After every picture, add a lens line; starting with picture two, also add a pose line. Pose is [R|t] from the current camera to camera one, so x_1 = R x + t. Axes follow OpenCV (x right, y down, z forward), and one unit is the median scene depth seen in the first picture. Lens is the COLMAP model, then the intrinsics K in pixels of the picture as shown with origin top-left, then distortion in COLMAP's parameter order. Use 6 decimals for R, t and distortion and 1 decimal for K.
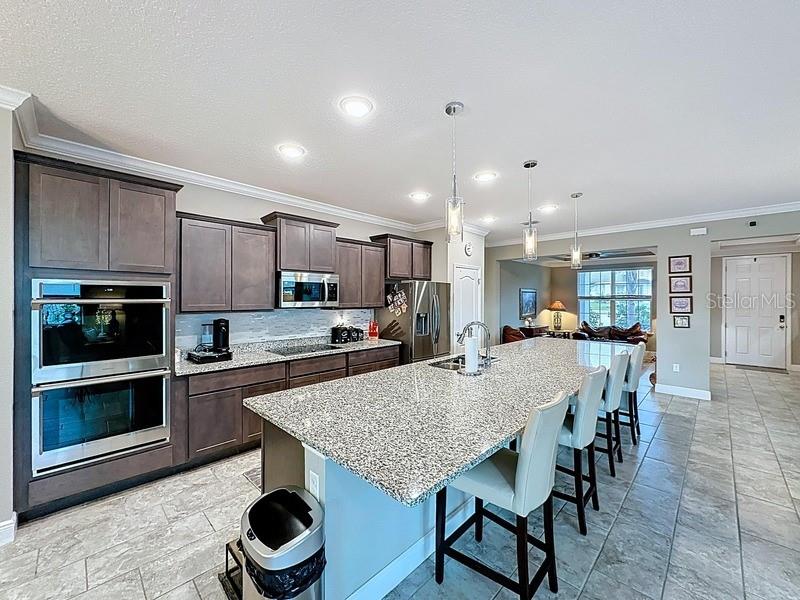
lens RADIAL K [[322.7, 0, 398.5], [0, 322.7, 298.0], [0, 0, 1]] dist [-0.000849, -0.000074]
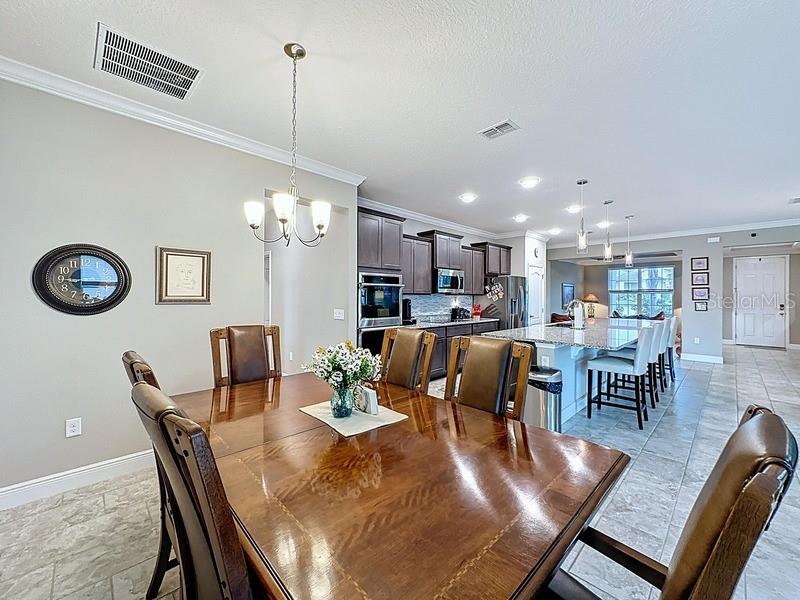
lens RADIAL K [[322.7, 0, 398.9], [0, 322.7, 294.9], [0, 0, 1]] dist [-0.000849, -0.000074]
pose [[0.999776, 0.002554, -0.021015, -0.363652], [-0.002602, 0.999994, -0.002243, 0.032713], [0.021009, 0.002297, 0.999777, -0.382002]]
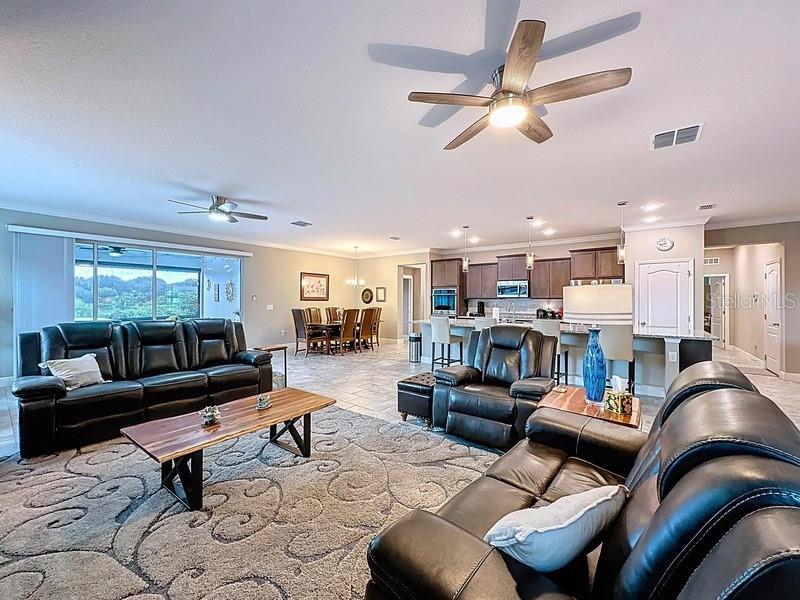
lens RADIAL K [[322.7, 0, 399.2], [0, 322.7, 299.9], [0, 0, 1]] dist [-0.000849, -0.000074]
pose [[0.111313, 0.002986, -0.993781, 1.297223], [-0.000626, 0.999995, 0.002935, 0.029492], [0.993785, 0.000295, 0.111314, 0.032510]]
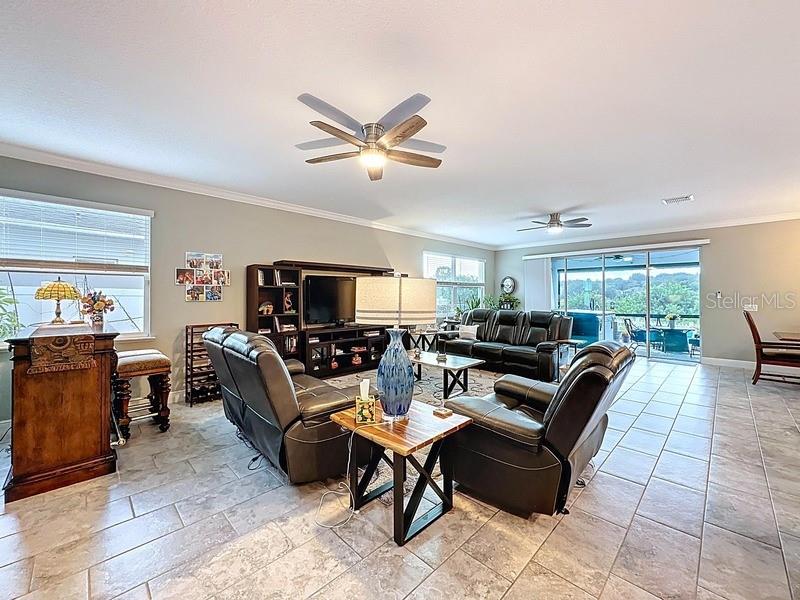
lens RADIAL K [[322.7, 0, 399.1], [0, 322.7, 295.3], [0, 0, 1]] dist [-0.000849, -0.000074]
pose [[-0.999927, -0.003951, 0.011435, 0.850943], [-0.004031, 0.999968, -0.006953, 0.037037], [-0.011407, -0.006998, -0.999910, 0.773320]]
